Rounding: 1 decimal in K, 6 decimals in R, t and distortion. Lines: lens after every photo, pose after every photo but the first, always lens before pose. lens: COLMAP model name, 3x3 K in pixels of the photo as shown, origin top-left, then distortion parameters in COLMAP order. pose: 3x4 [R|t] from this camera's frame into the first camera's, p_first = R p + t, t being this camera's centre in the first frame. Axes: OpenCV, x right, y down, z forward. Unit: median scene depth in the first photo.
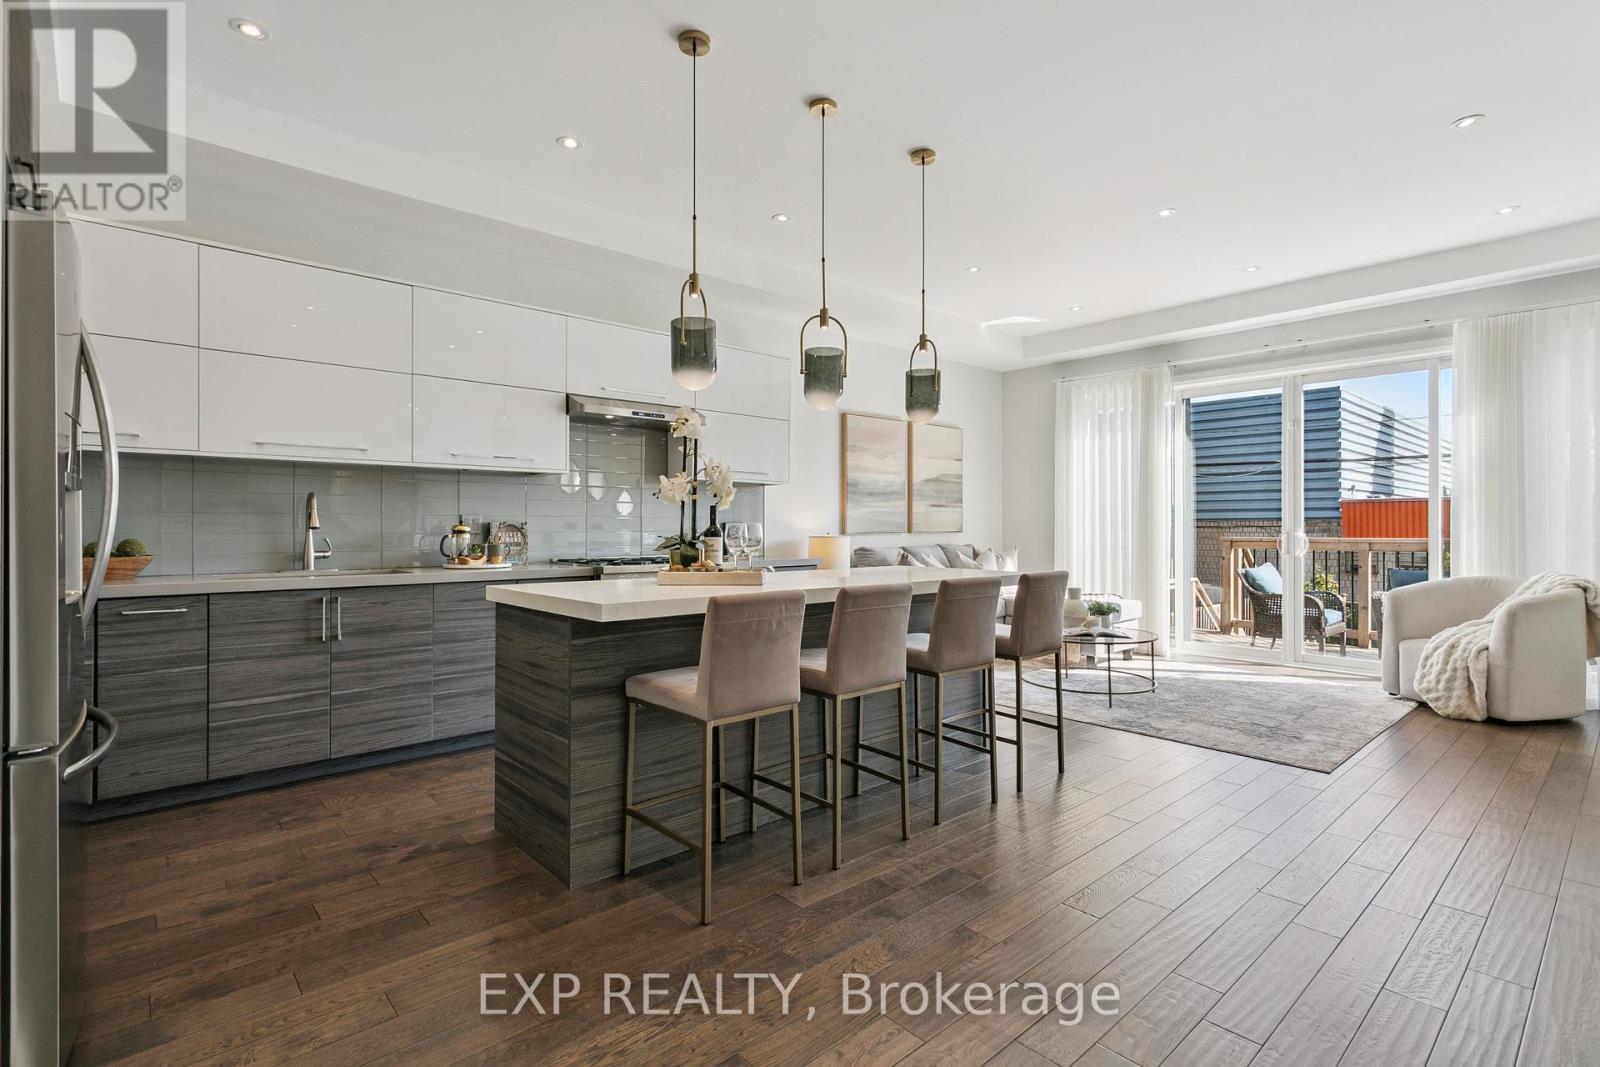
lens RADIAL K [[764.3, 0, 801.3], [0, 764.3, 531.4], [0, 0, 1]] dist [0.000103, 0.001120]
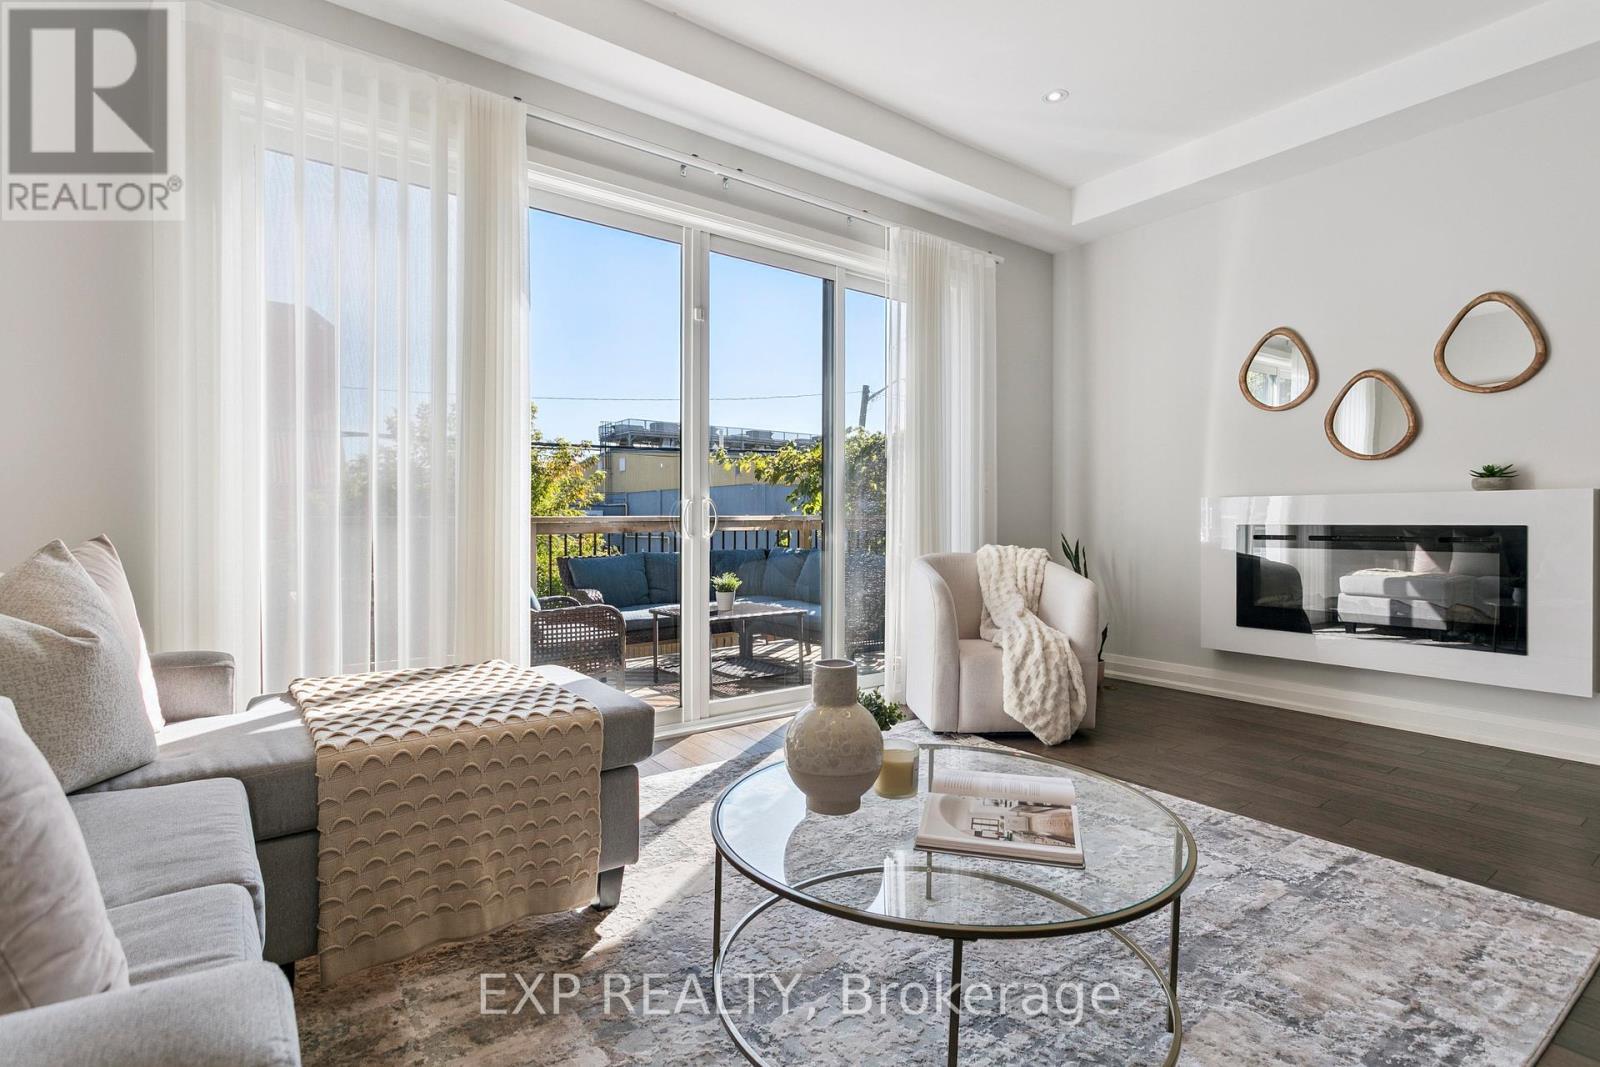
lens RADIAL K [[764.3, 0, 809.5], [0, 764.3, 529.3], [0, 0, 1]] dist [0.000103, 0.001120]
pose [[0.086093, -0.006809, 0.996264, 0.094046], [0.005979, 0.999962, 0.006317, 0.028664], [-0.996269, 0.005412, 0.086130, 1.124577]]
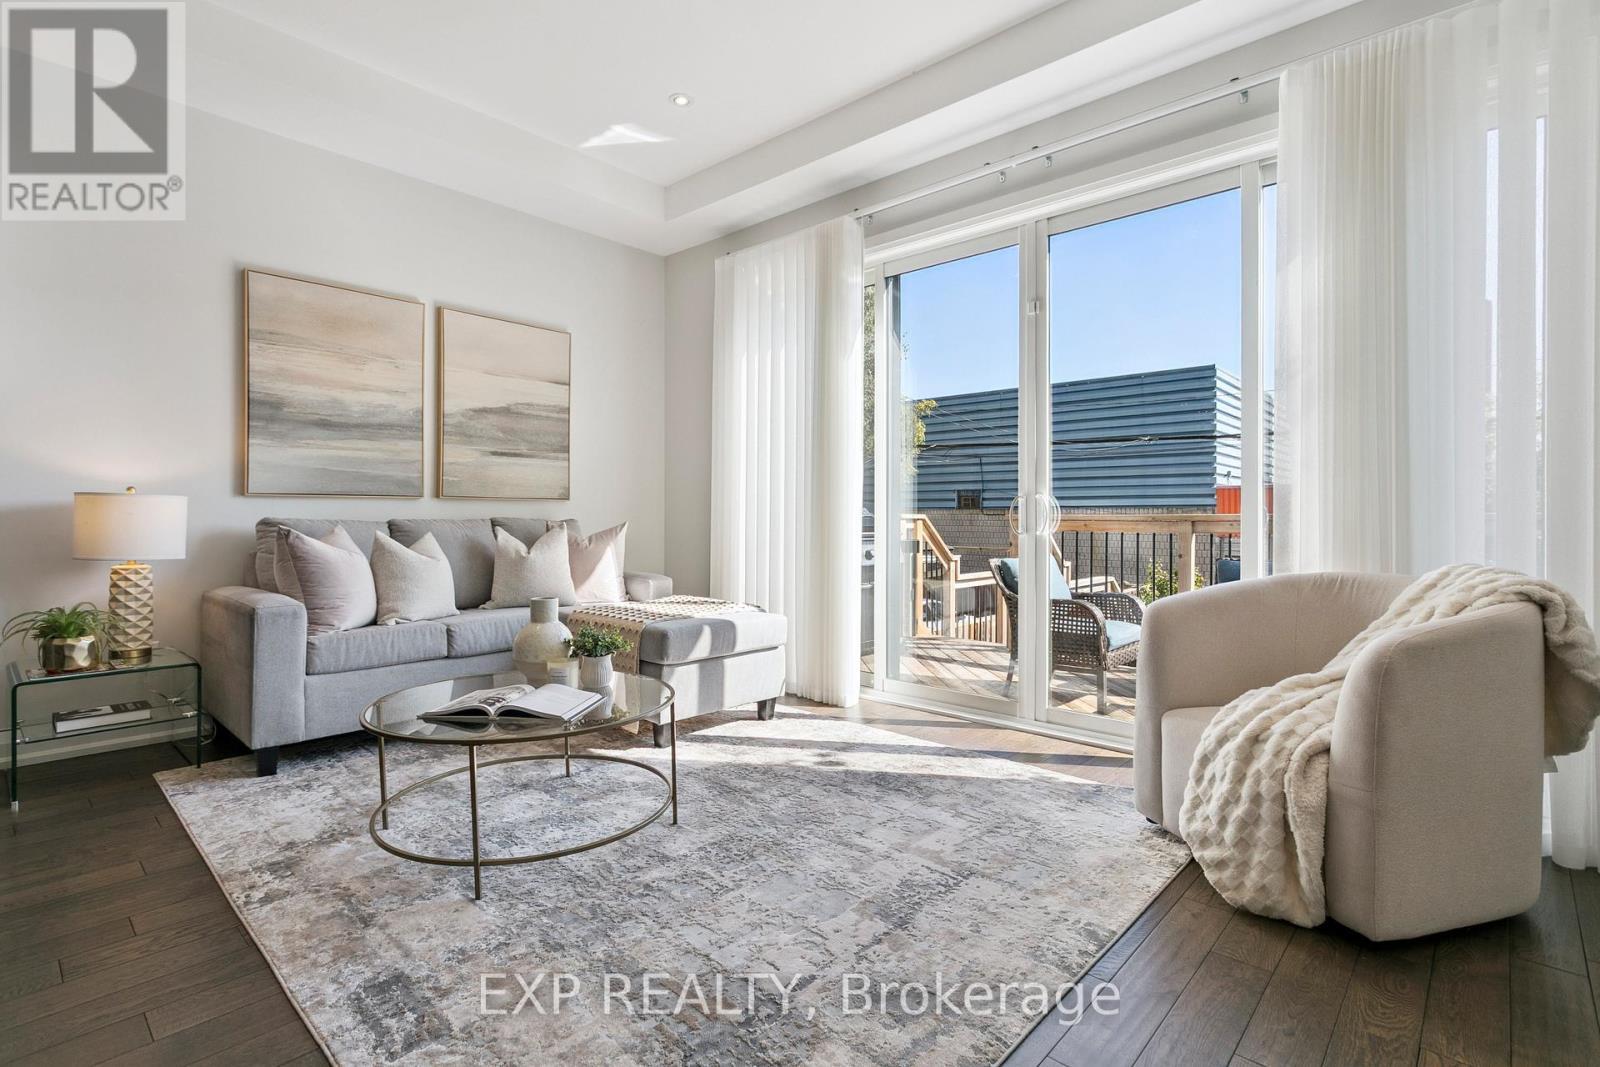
lens RADIAL K [[764.3, 0, 809.9], [0, 764.3, 525.3], [0, 0, 1]] dist [0.000103, 0.001120]
pose [[0.994296, 0.003138, 0.106608, 0.542174], [-0.003524, 0.999988, 0.003432, 0.029809], [-0.106596, -0.003788, 0.994295, 0.584742]]
